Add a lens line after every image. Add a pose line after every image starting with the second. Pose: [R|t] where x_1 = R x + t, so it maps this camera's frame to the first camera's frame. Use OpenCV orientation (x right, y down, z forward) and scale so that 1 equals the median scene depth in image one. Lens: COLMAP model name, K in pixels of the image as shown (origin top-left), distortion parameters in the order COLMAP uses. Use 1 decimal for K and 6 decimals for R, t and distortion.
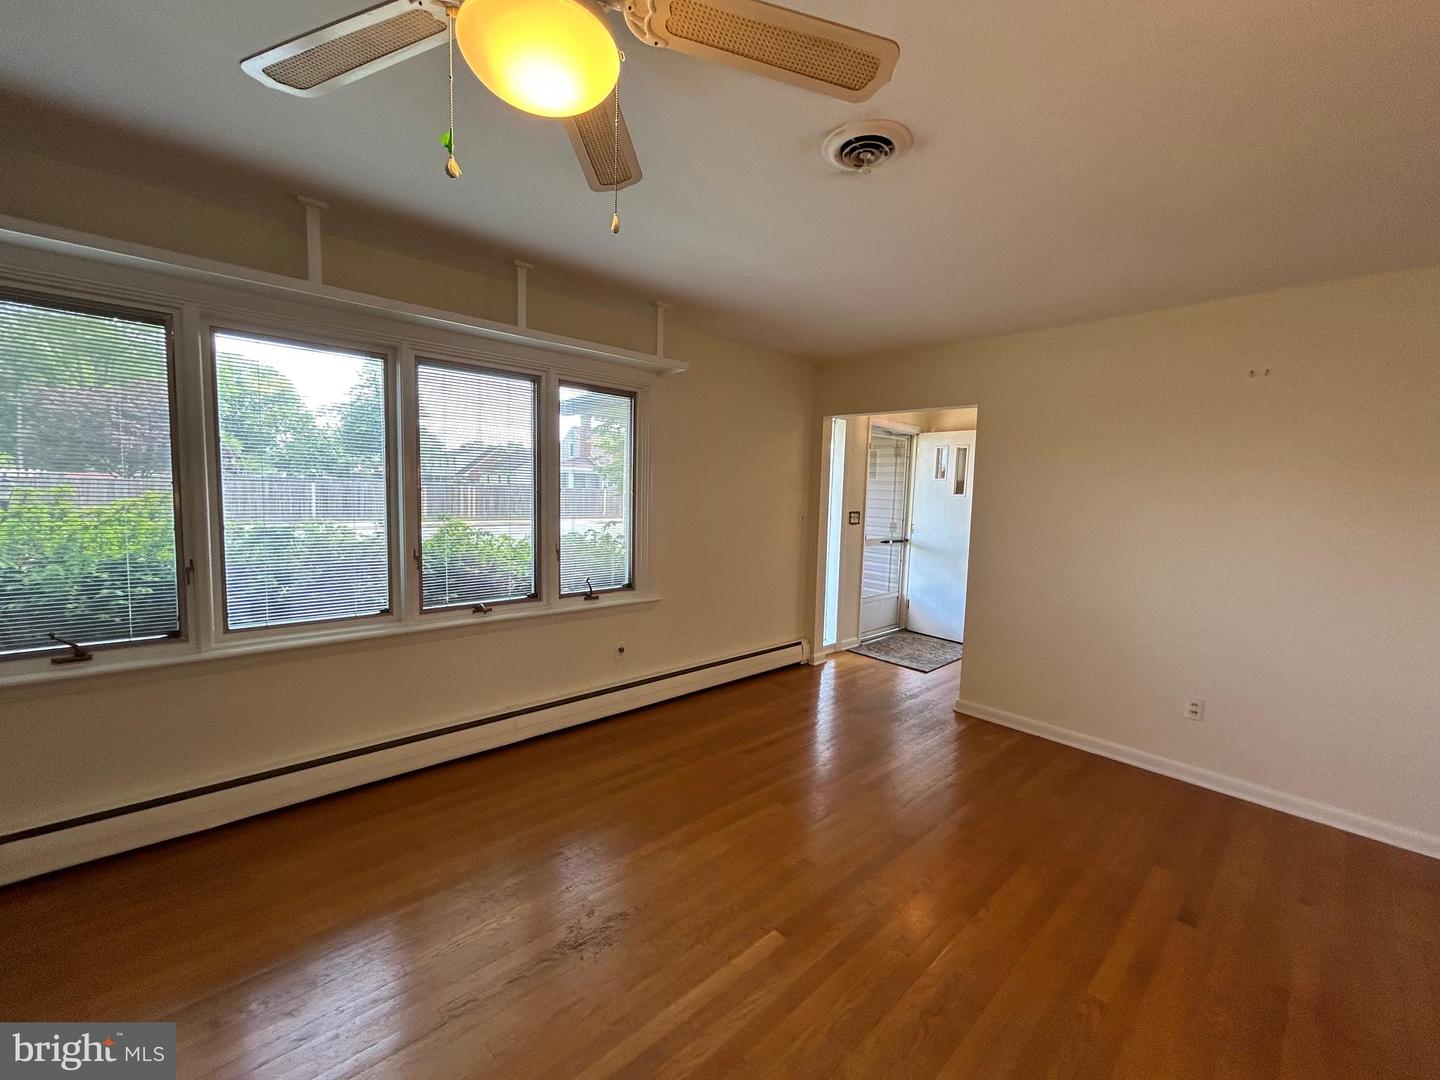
lens RADIAL K [[579.9, 0, 720.0], [0, 579.9, 540.0], [0, 0, 1]] dist [-0.001897, 0.000041]
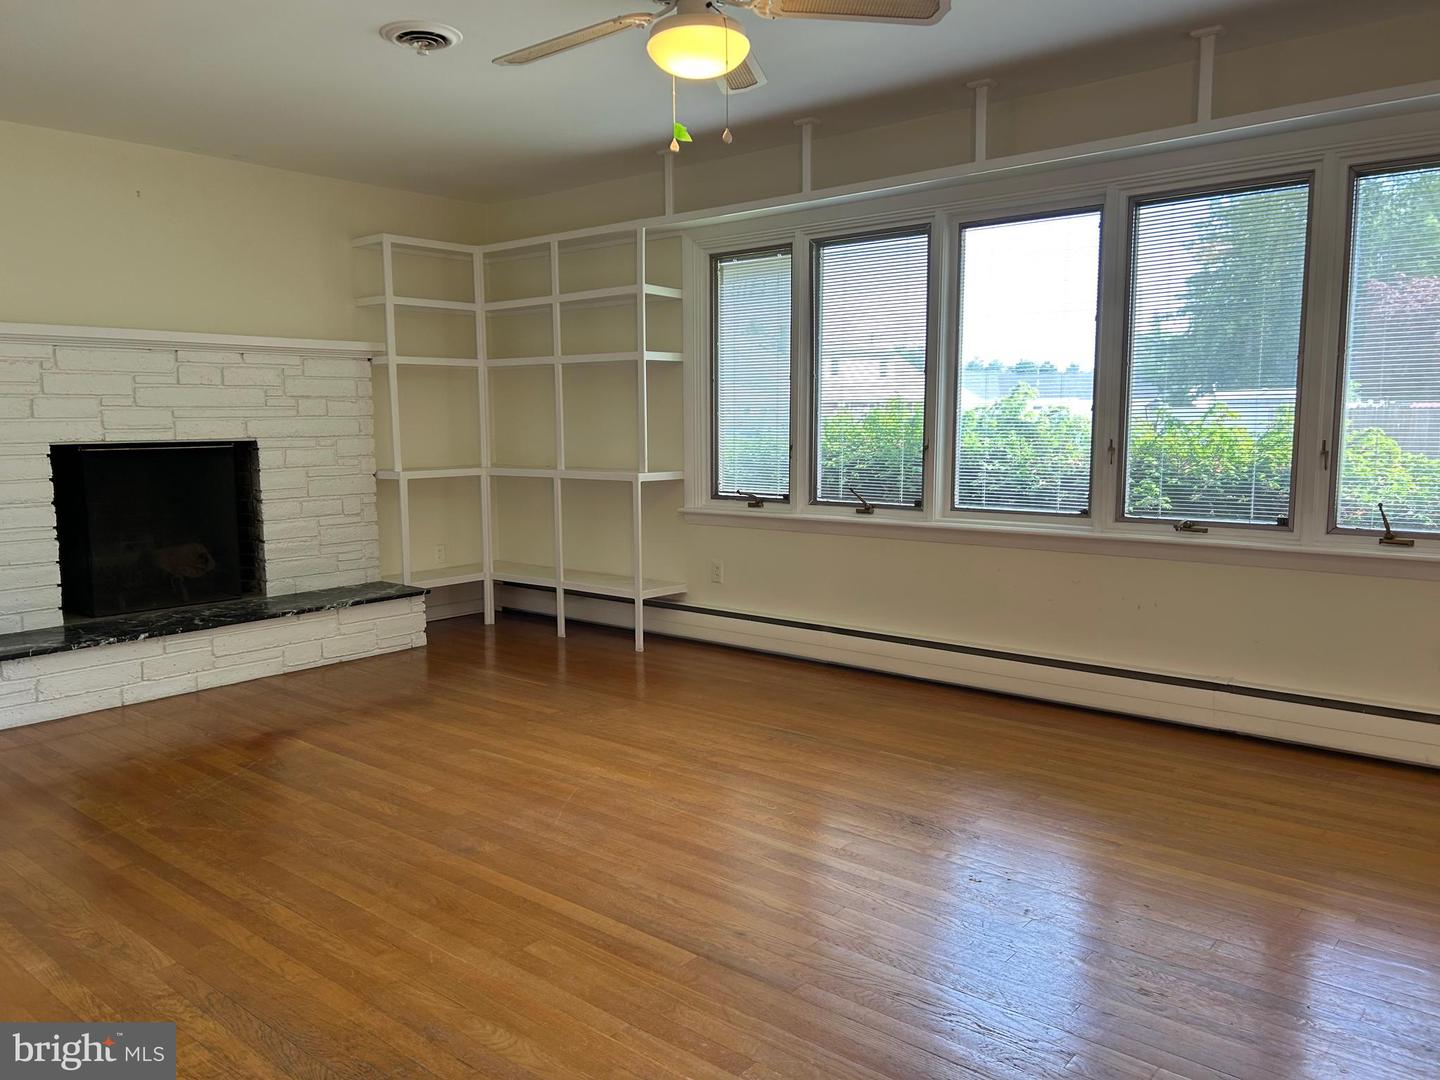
lens RADIAL K [[1071.2, 0, 720.0], [0, 1071.2, 540.0], [0, 0, 1]] dist [0.062809, -0.067797]
pose [[0.120784, 0.084893, -0.989042, 0.936137], [-0.069826, 0.994595, 0.076843, 0.079922], [0.990220, 0.059779, 0.126059, 0.278443]]
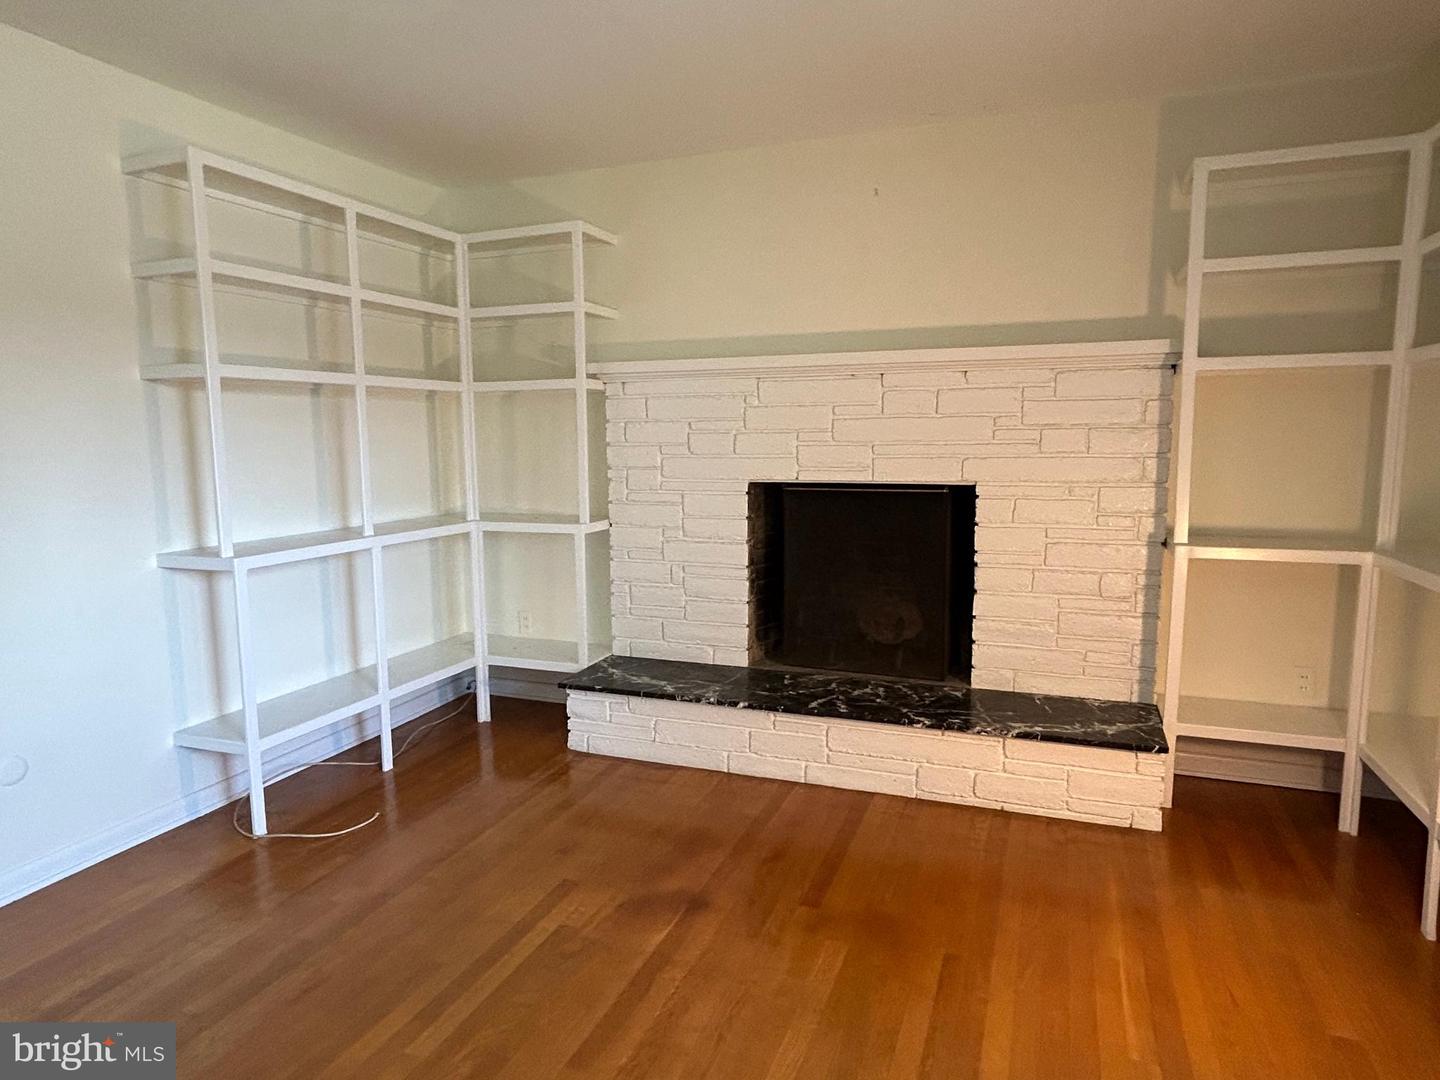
lens RADIAL K [[882.6, 0, 720.0], [0, 882.6, 540.0], [0, 0, 1]] dist [0.024583, -0.000236]
pose [[-0.895940, 0.034561, -0.442829, -0.247448], [-0.053952, 0.981119, 0.185729, -0.024551], [0.440887, 0.190294, -0.877158, 0.615403]]
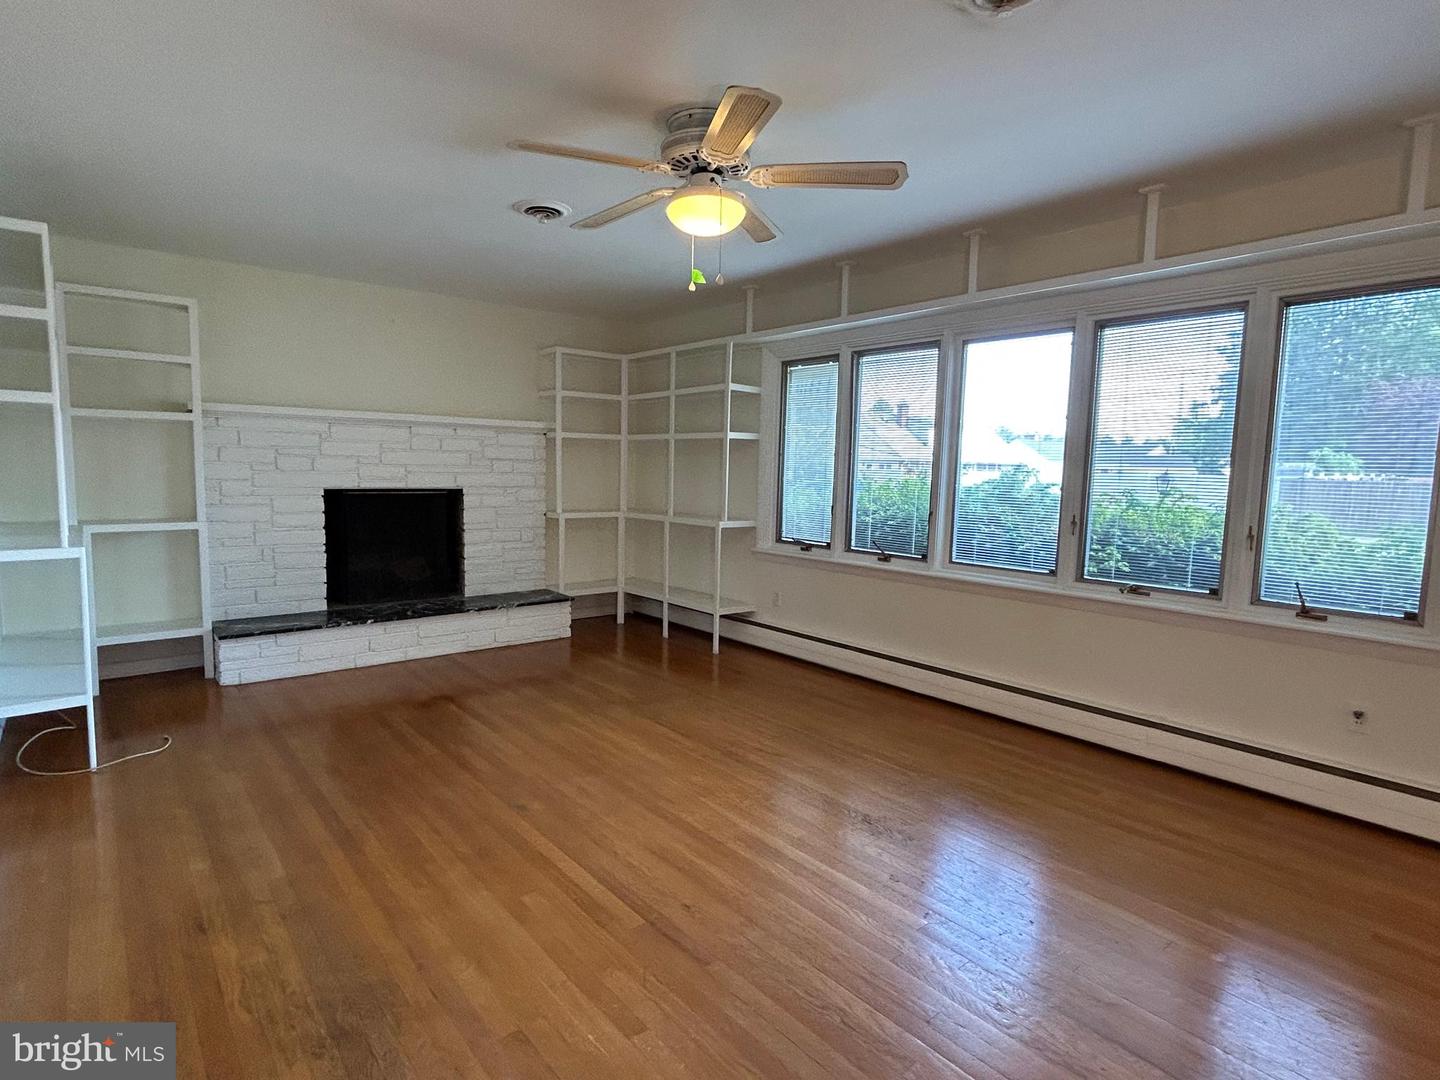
lens RADIAL K [[759.6, 0, 720.0], [0, 759.6, 540.0], [0, 0, 1]] dist [-0.000910, -0.000798]
pose [[-0.056212, 0.067804, -0.996114, 0.843650], [-0.103954, 0.991871, 0.073381, 0.027008], [0.992992, 0.107674, -0.048707, 0.466173]]
